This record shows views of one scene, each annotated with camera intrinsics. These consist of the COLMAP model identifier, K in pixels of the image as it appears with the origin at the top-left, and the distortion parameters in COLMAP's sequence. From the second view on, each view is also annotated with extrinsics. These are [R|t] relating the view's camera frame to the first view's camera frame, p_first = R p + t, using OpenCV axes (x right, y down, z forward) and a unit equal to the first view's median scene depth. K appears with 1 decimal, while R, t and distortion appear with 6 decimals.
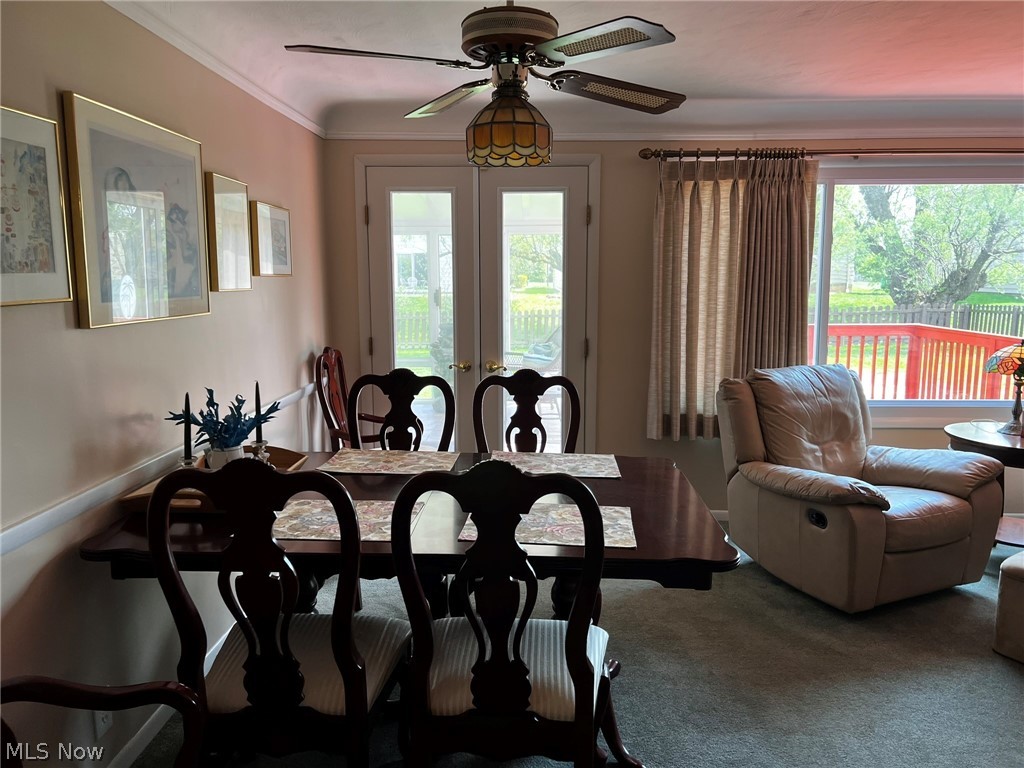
lens RADIAL K [[770.1, 0, 513.2], [0, 770.1, 387.3], [0, 0, 1]] dist [0.055836, -0.071387]
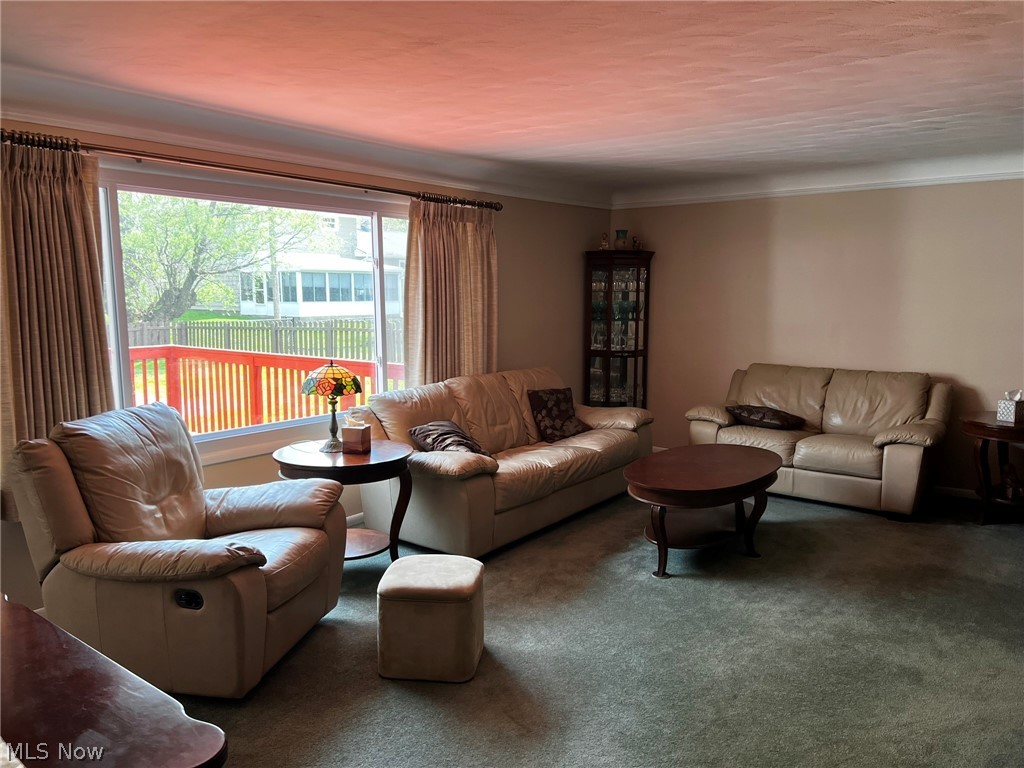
lens RADIAL K [[770.1, 0, 513.2], [0, 770.1, 387.3], [0, 0, 1]] dist [0.055836, -0.071387]
pose [[0.590709, -0.097553, 0.800966, -0.029428], [0.115803, 0.992638, 0.035494, -0.033340], [-0.798532, 0.071788, 0.597657, 0.194300]]
